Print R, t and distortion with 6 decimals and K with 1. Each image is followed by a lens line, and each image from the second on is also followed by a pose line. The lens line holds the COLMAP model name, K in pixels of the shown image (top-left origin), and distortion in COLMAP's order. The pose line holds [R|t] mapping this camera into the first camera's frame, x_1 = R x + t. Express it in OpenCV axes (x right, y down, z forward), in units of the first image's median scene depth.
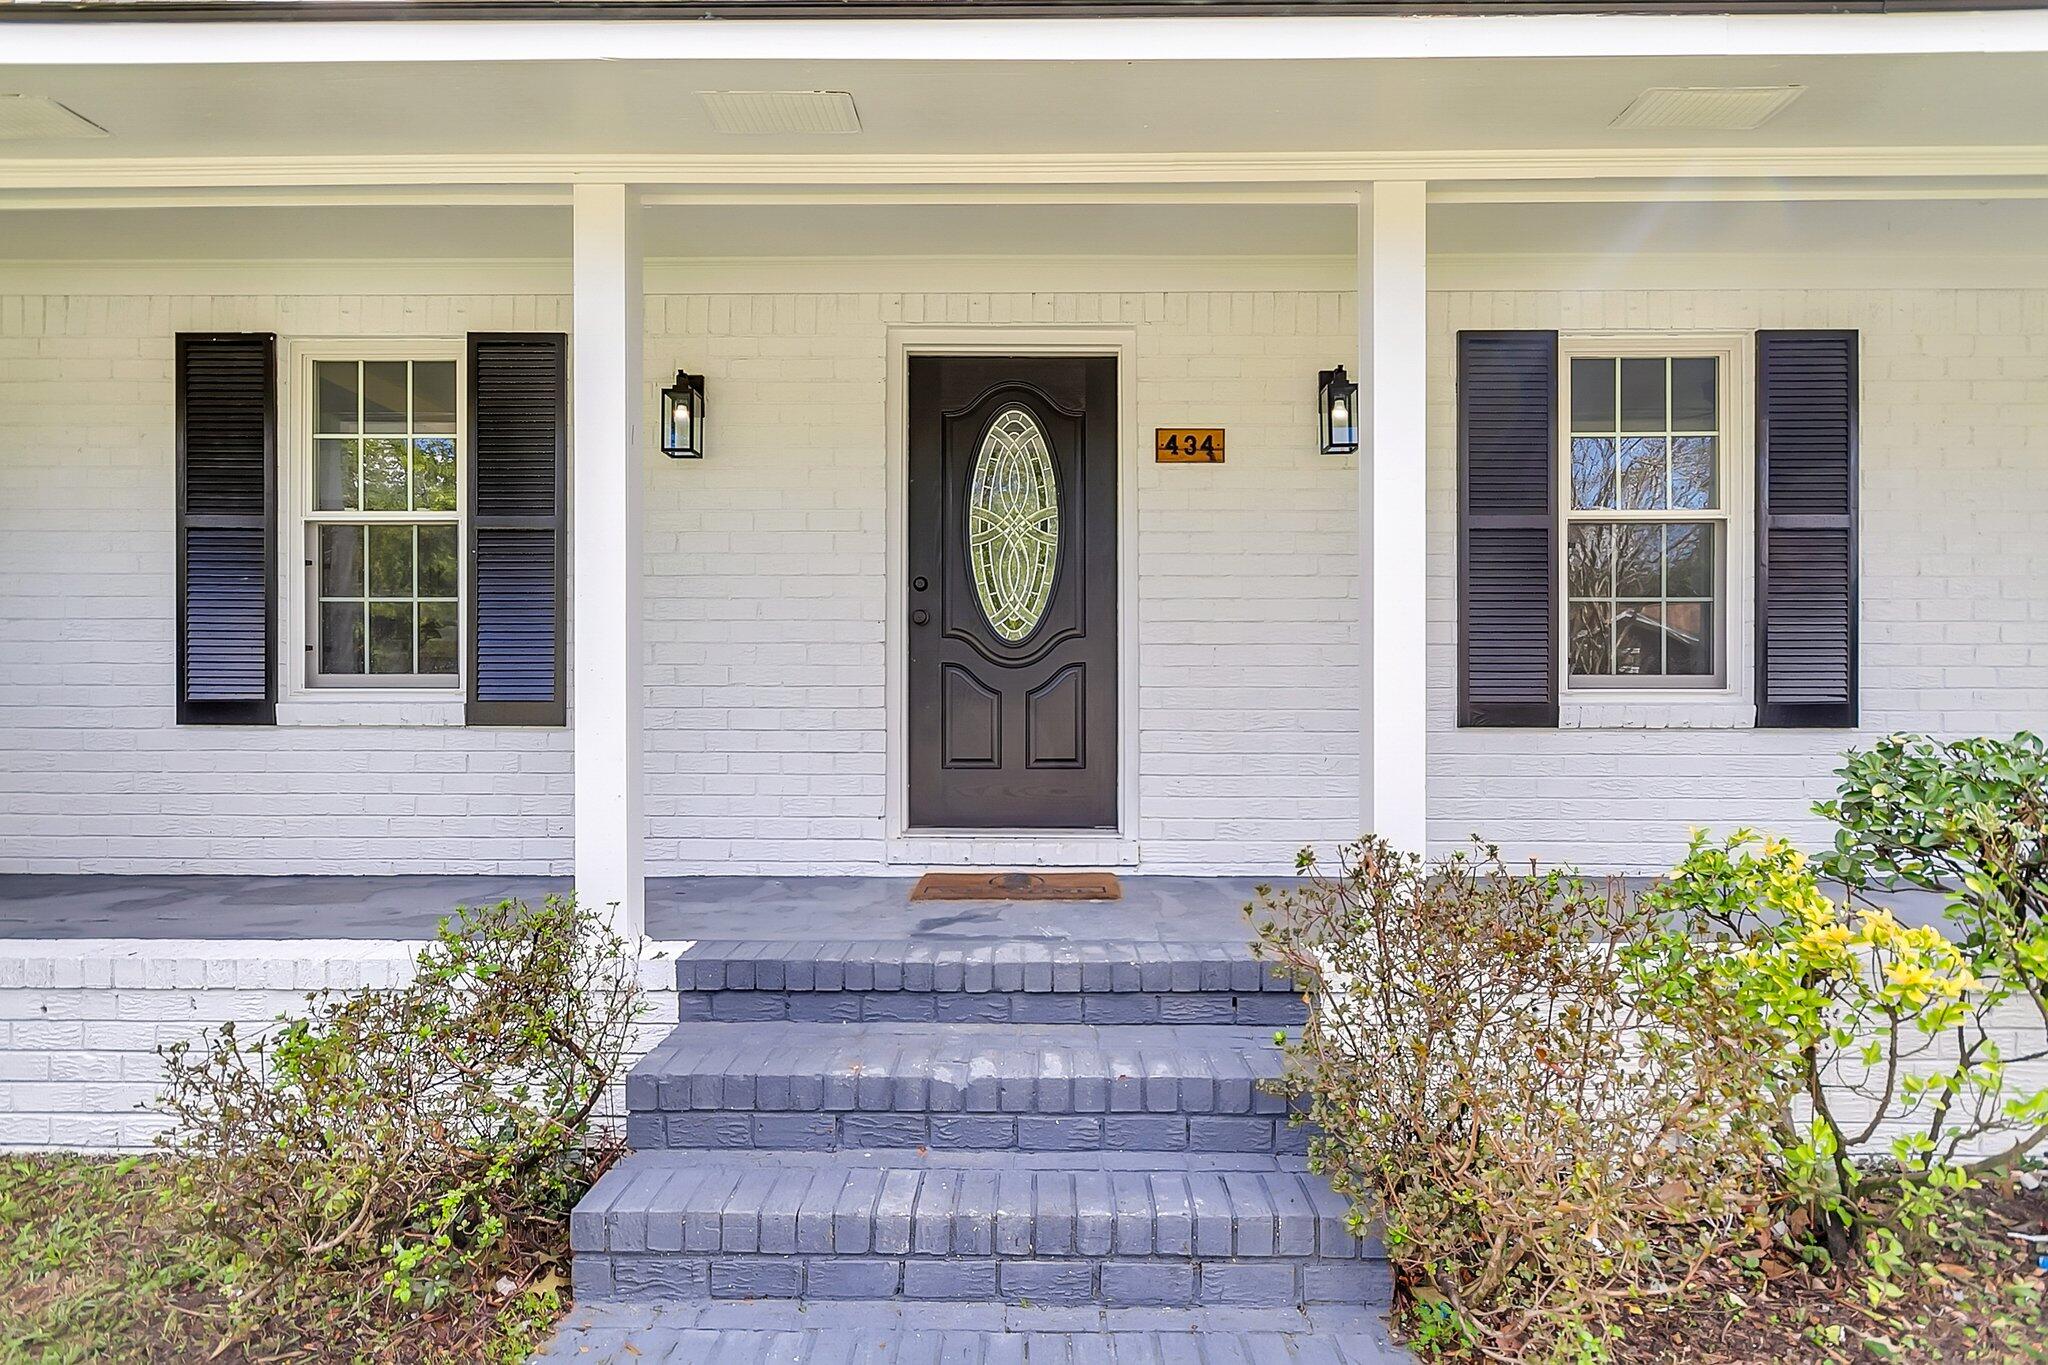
lens RADIAL K [[948.0, 0, 1024.0], [0, 948.0, 682.5], [0, 0, 1]] dist [0.000923, 0.000089]
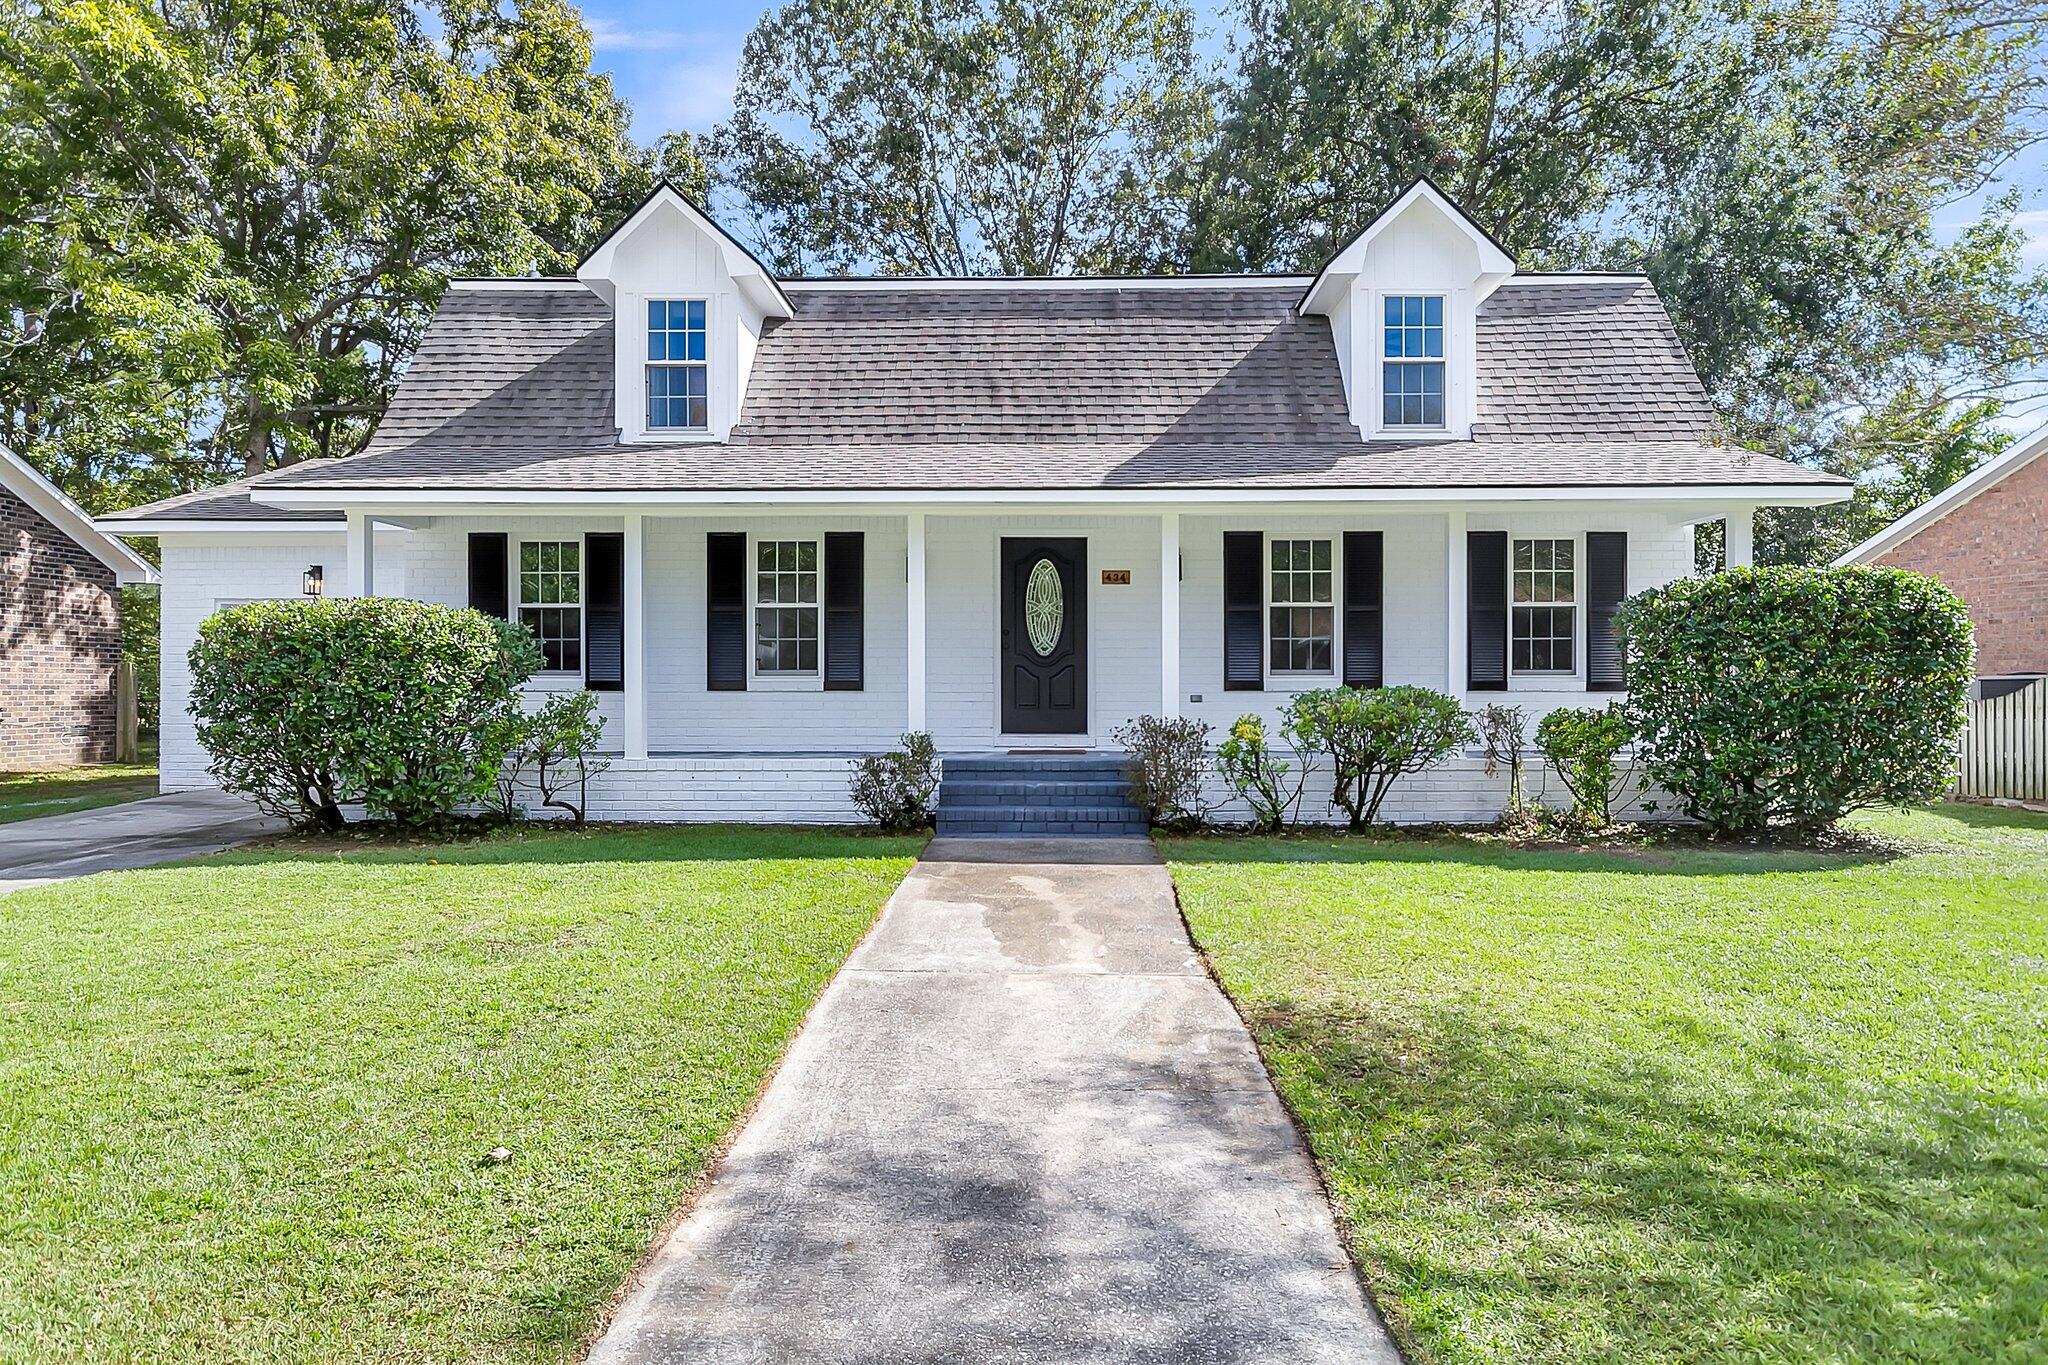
lens RADIAL K [[1023.3, 0, 1024.0], [0, 1023.3, 682.5], [0, 0, 1]] dist [-0.000429, 0.000288]
pose [[0.999997, -0.000822, -0.002135, -0.059084], [0.000838, 0.999974, 0.007210, 0.004625], [0.002129, -0.007212, 0.999972, -1.657913]]
